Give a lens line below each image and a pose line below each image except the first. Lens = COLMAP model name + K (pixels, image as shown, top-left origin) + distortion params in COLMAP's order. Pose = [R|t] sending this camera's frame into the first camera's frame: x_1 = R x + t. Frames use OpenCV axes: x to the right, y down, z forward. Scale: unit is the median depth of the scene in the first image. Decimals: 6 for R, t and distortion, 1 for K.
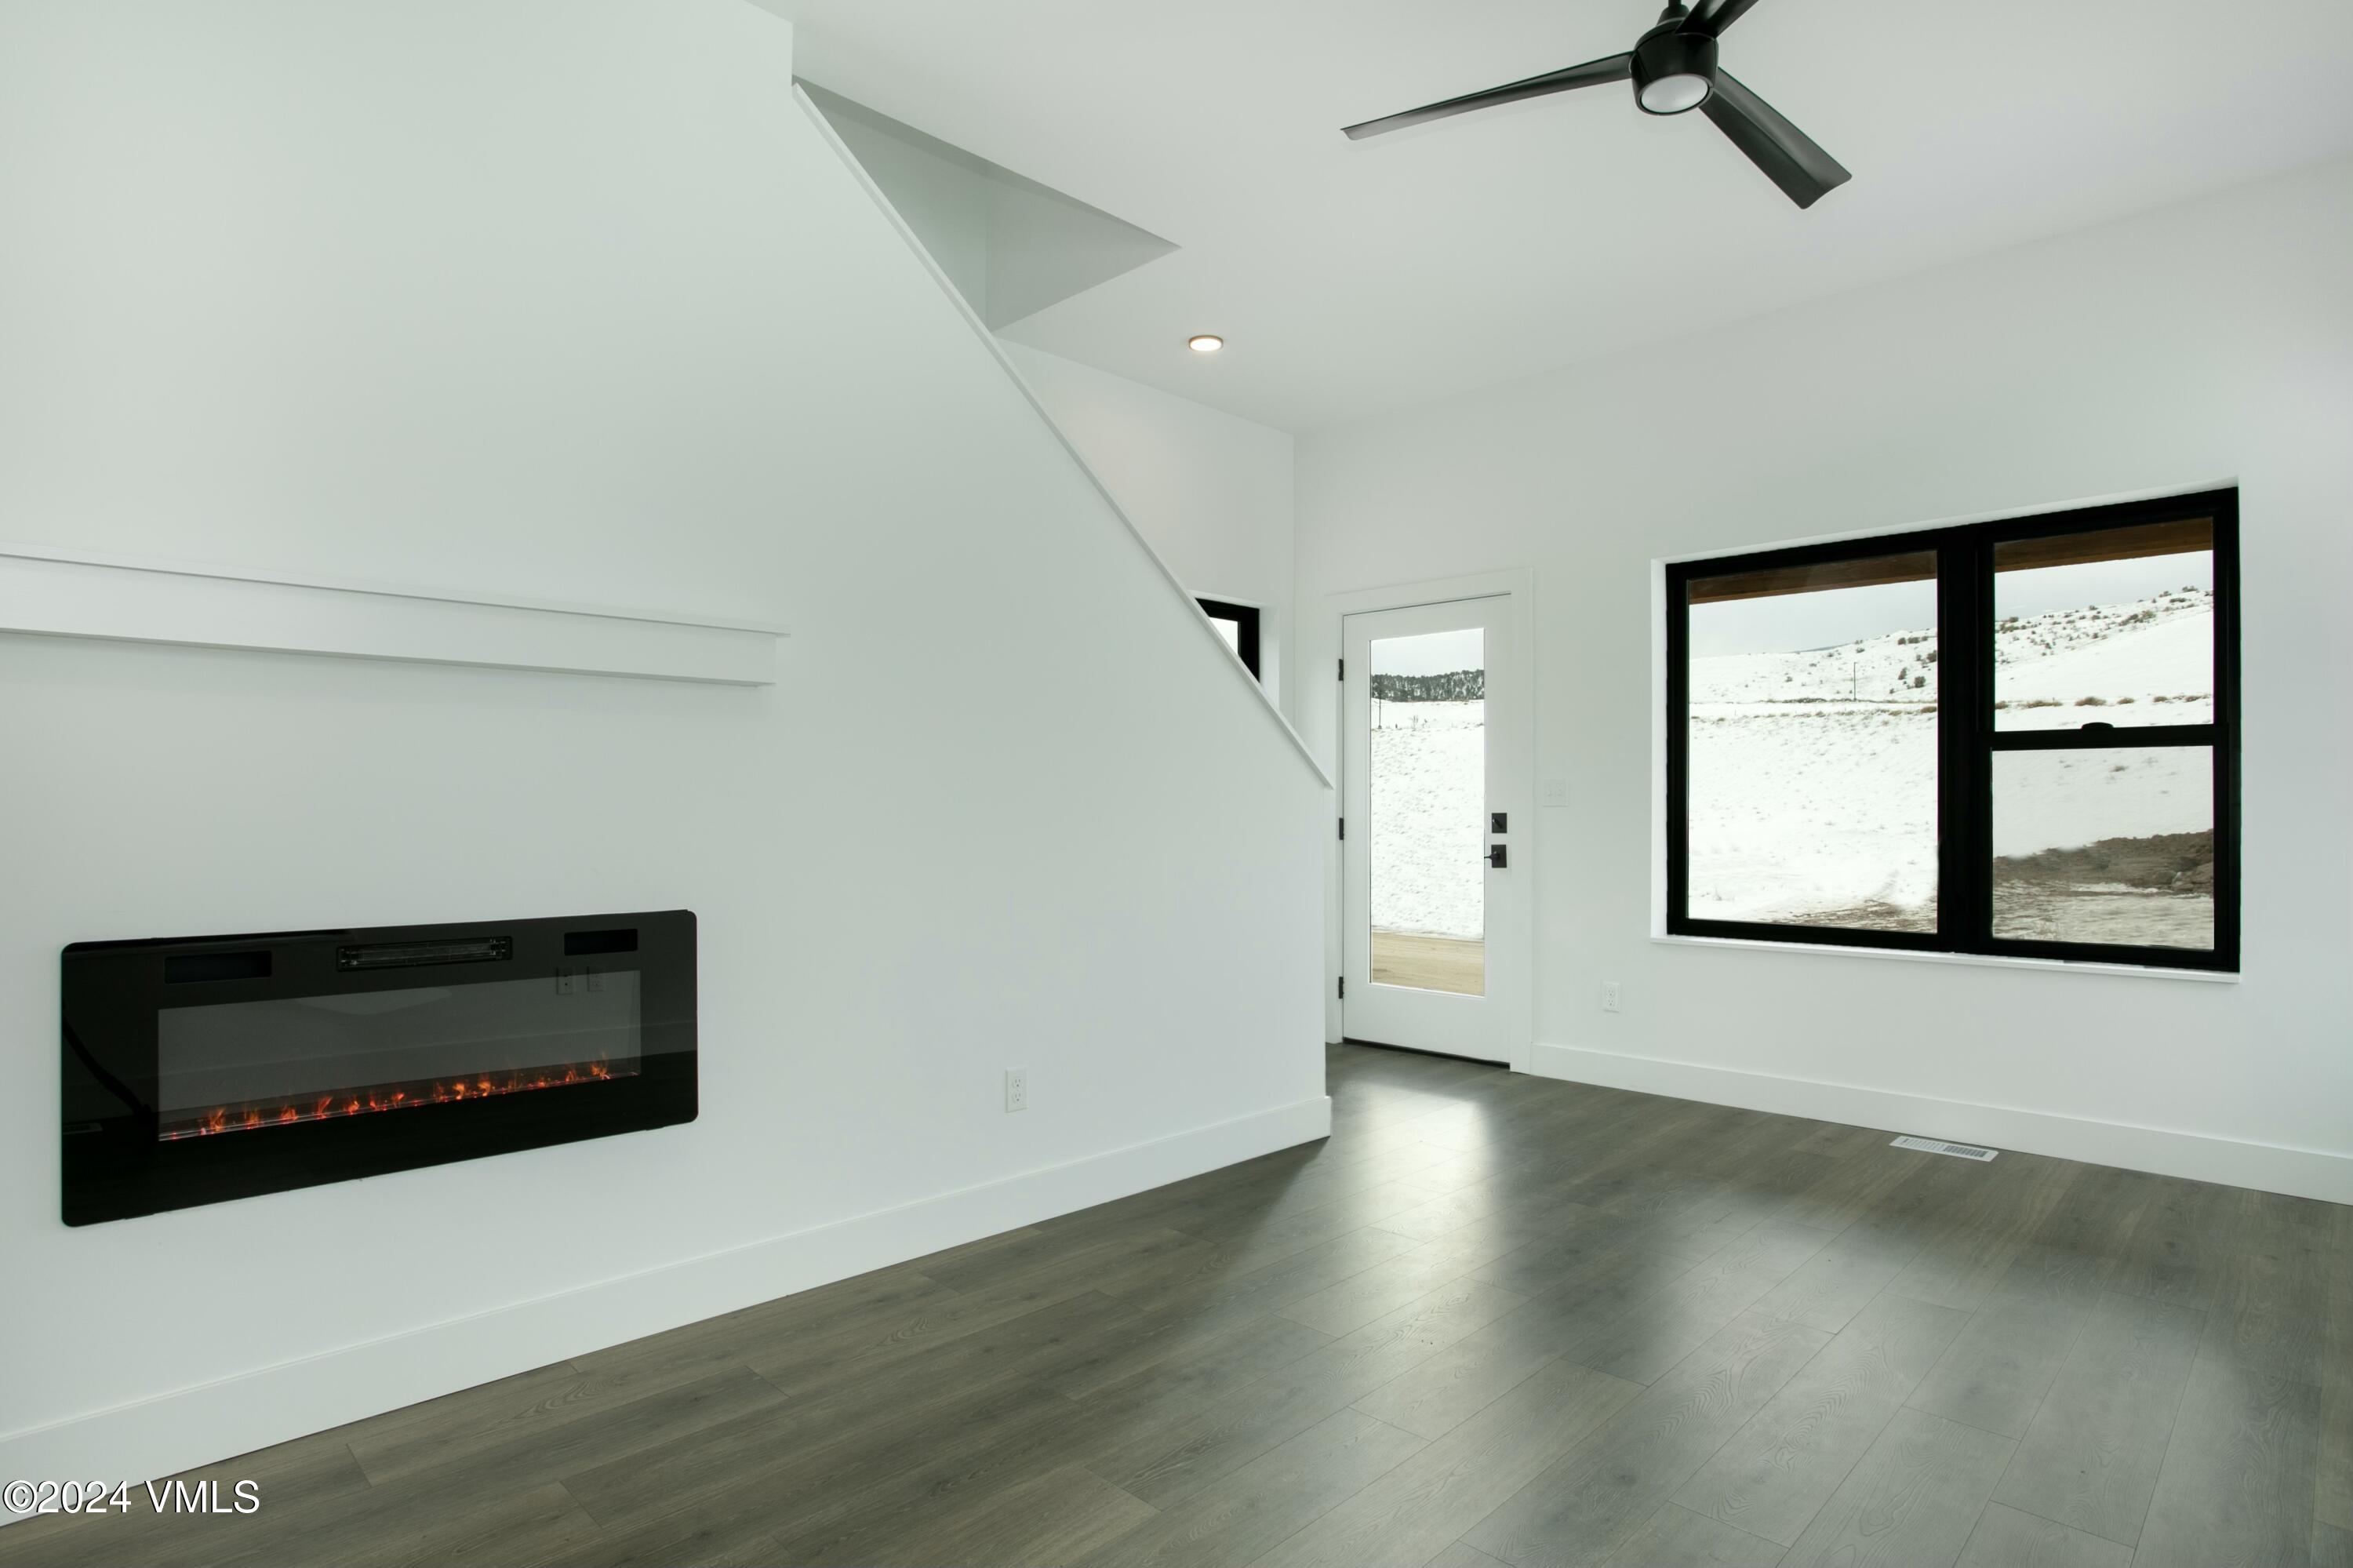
lens RADIAL K [[1203.5, 0, 1161.1], [0, 1203.5, 784.7], [0, 0, 1]] dist [-0.022529, 0.000558]
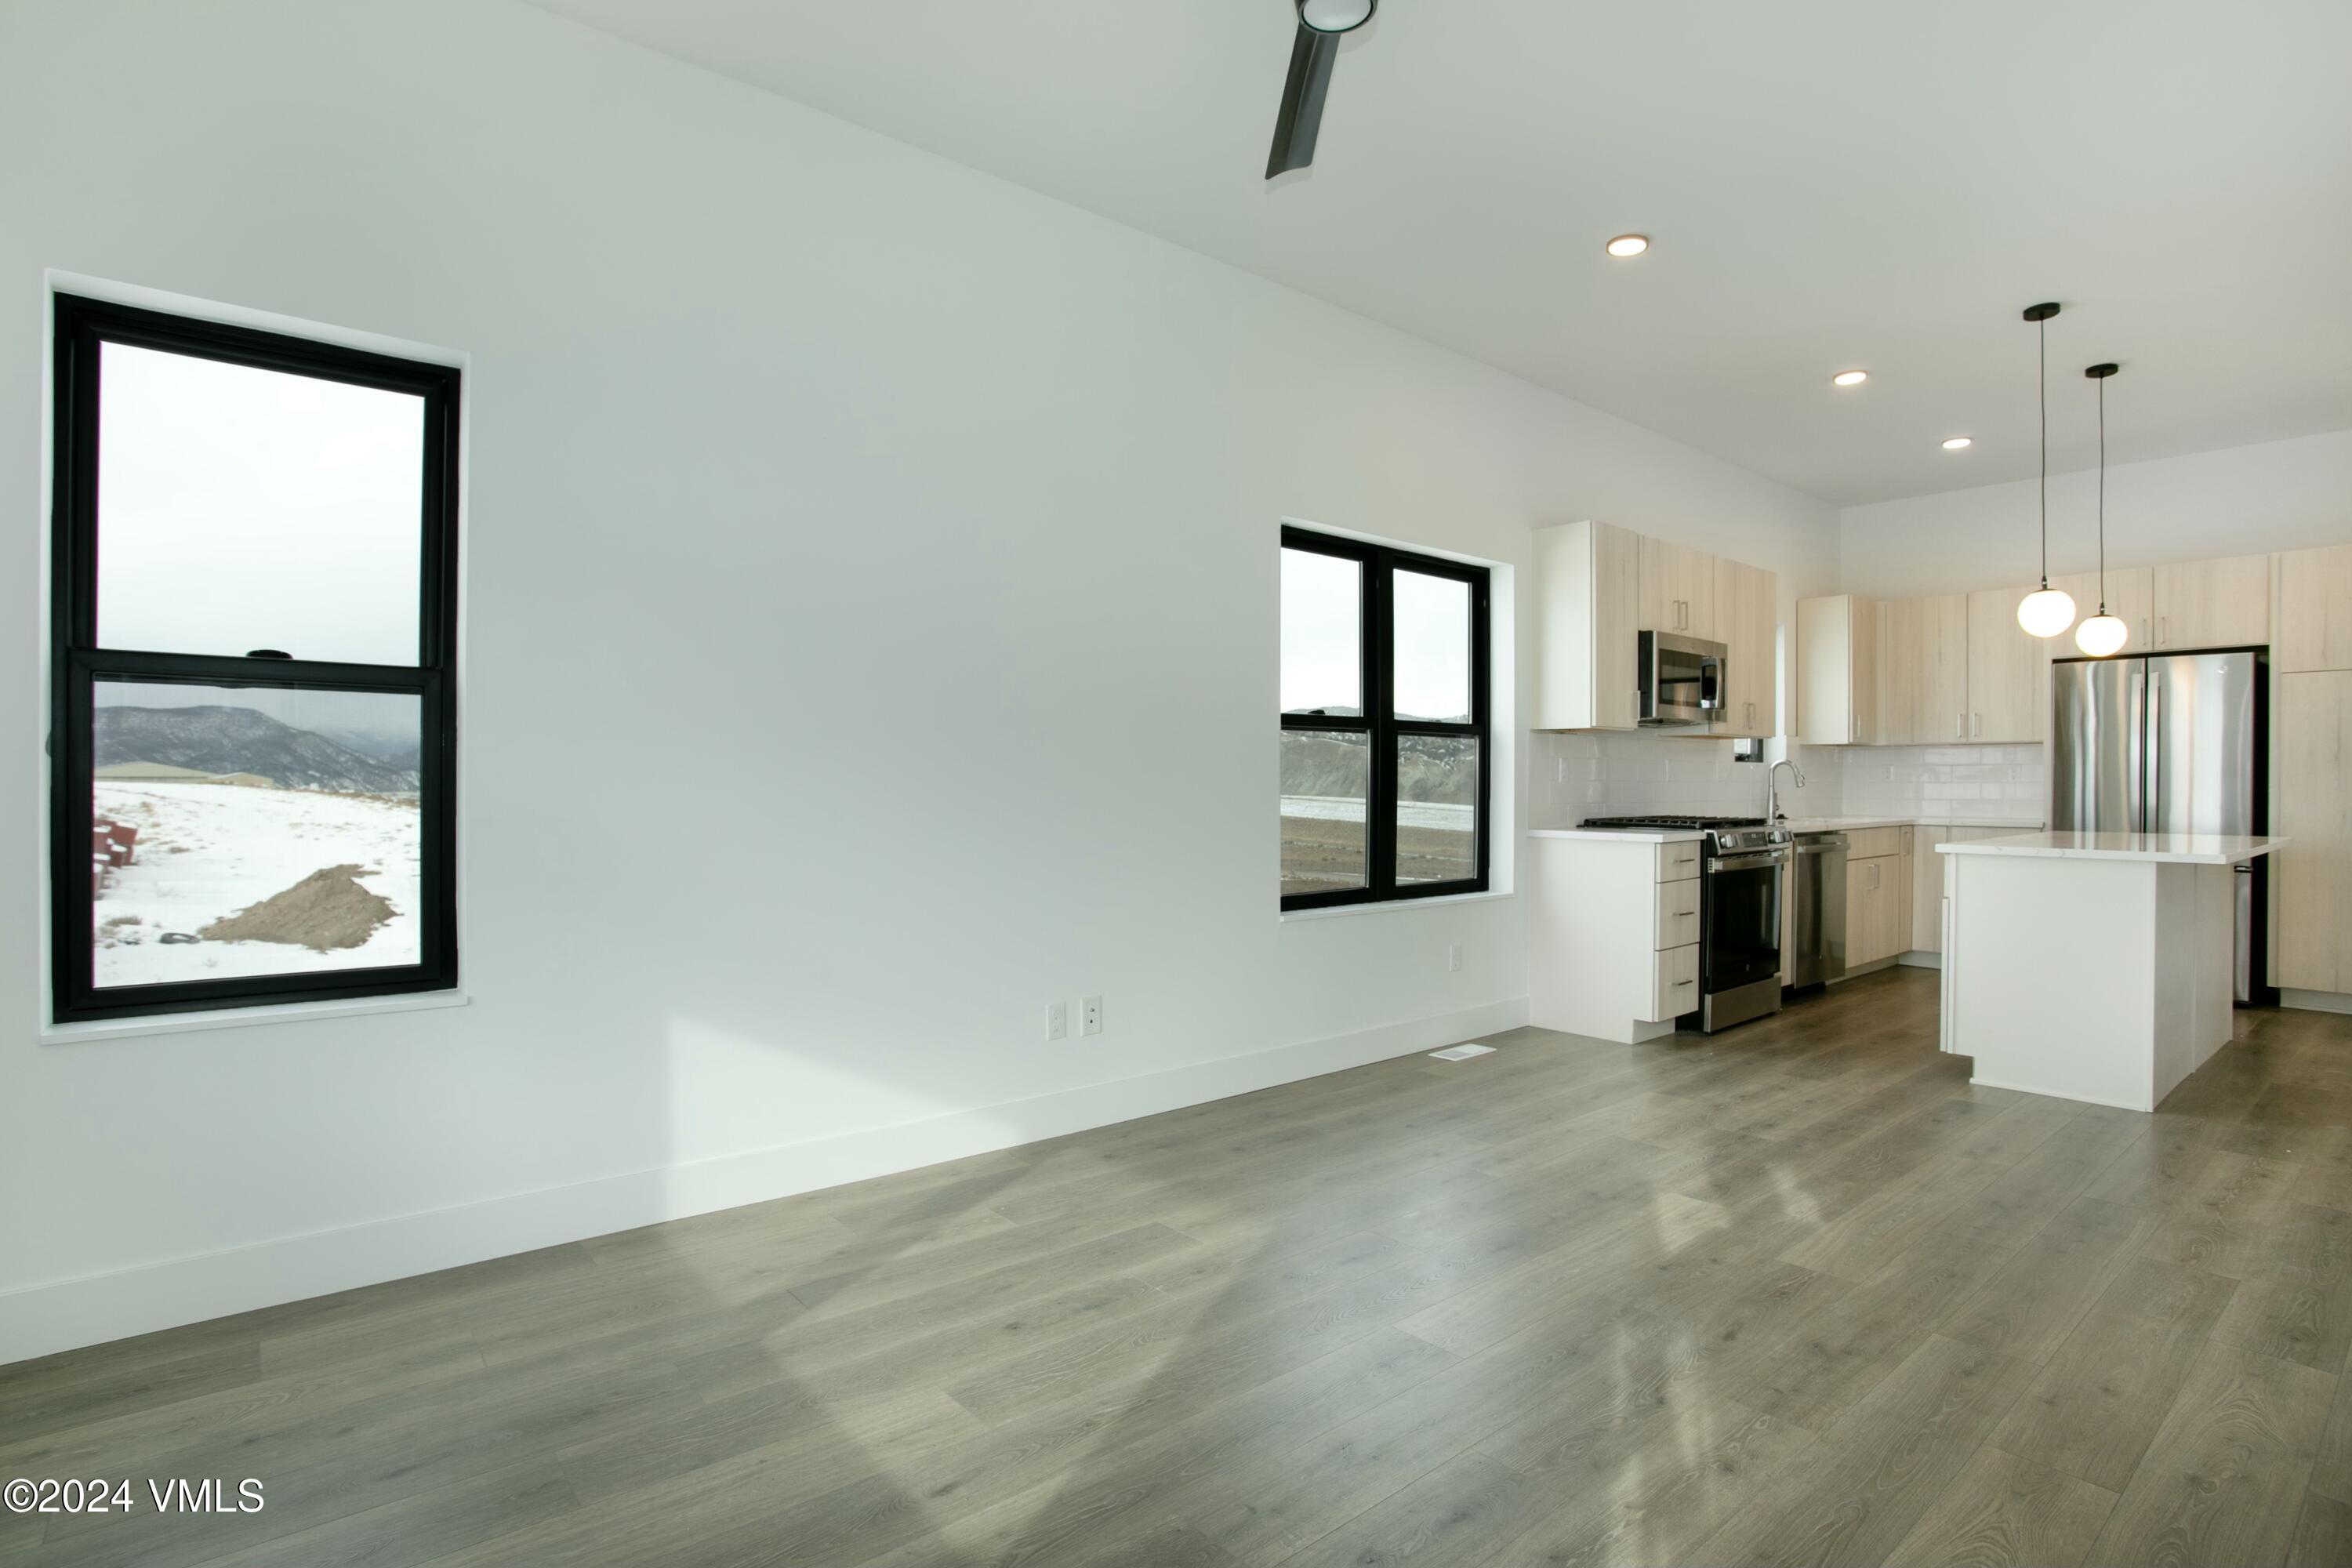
lens RADIAL K [[1203.0, 0, 1160.6], [0, 1203.0, 784.7], [0, 0, 1]] dist [-0.022529, 0.000558]
pose [[-0.996615, 0.003163, 0.082149, 0.530116], [0.001189, 0.999709, -0.024077, 0.042380], [-0.082202, -0.023898, -0.996329, 2.115258]]
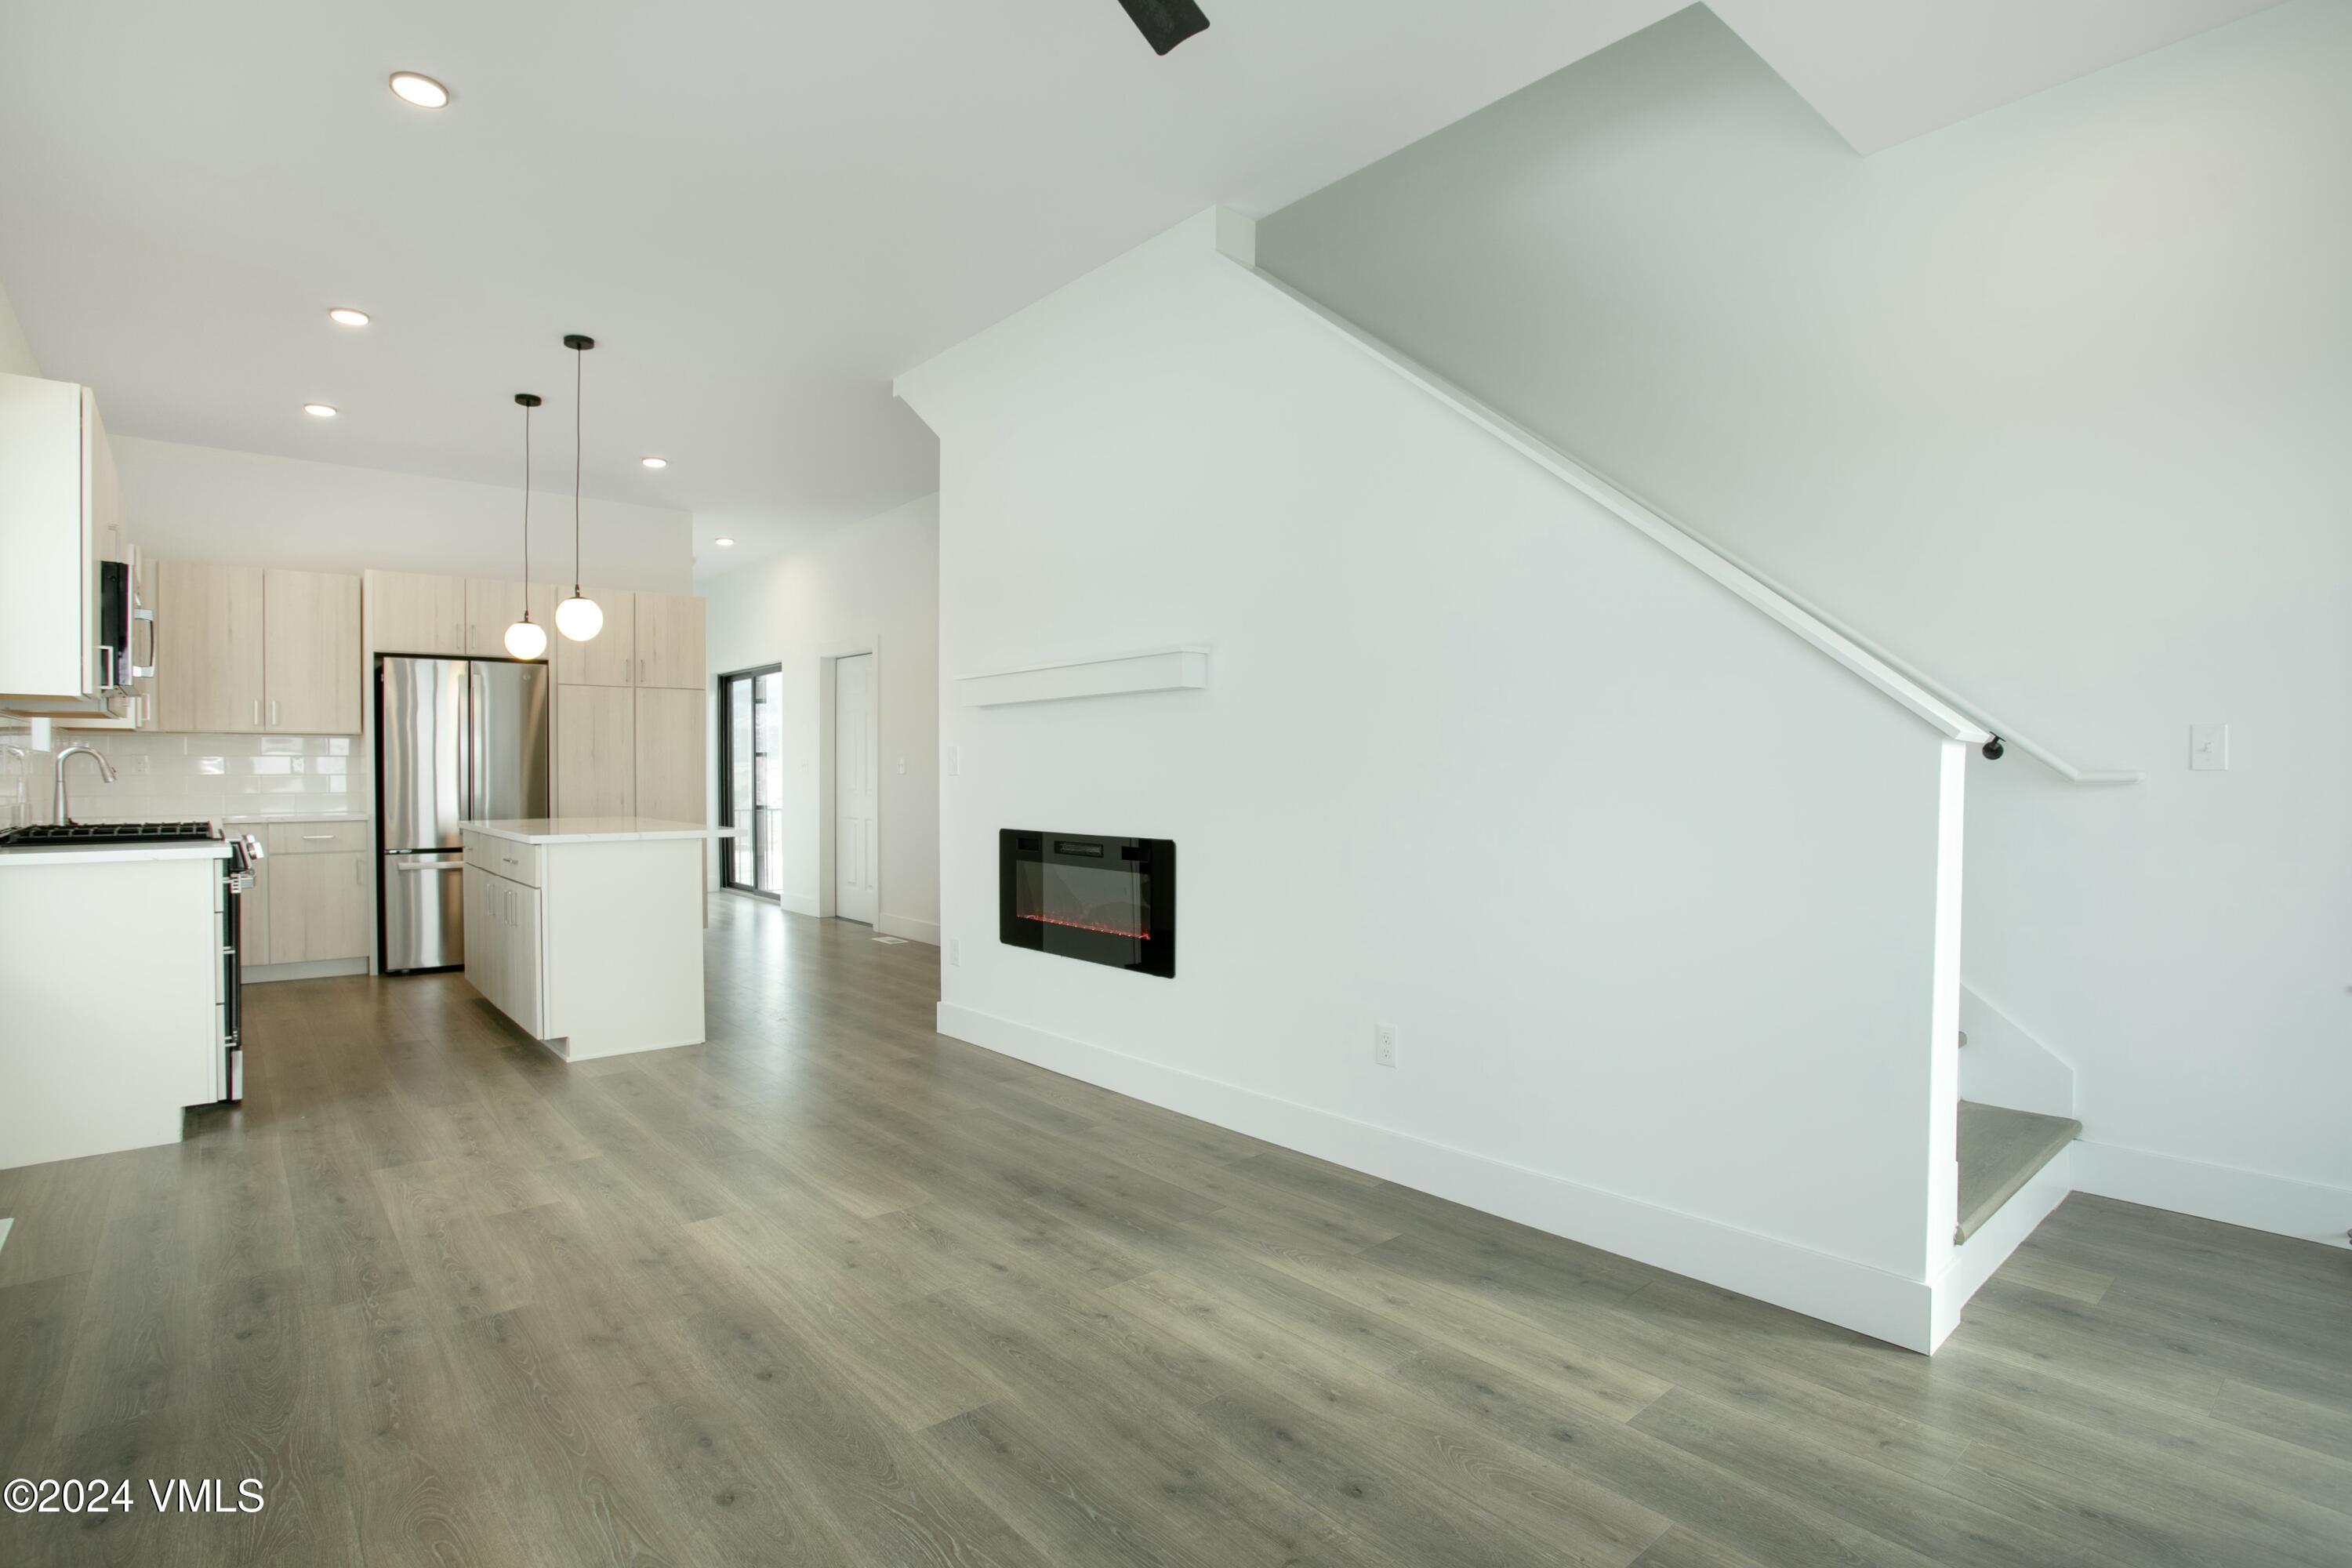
lens RADIAL K [[1203.0, 0, 1160.6], [0, 1203.0, 784.7], [0, 0, 1]] dist [-0.022529, 0.000558]
pose [[-0.072384, 0.015716, -0.997253, 1.289361], [0.031626, 0.999409, 0.013455, 0.016627], [0.996875, -0.030565, -0.072838, 1.263558]]
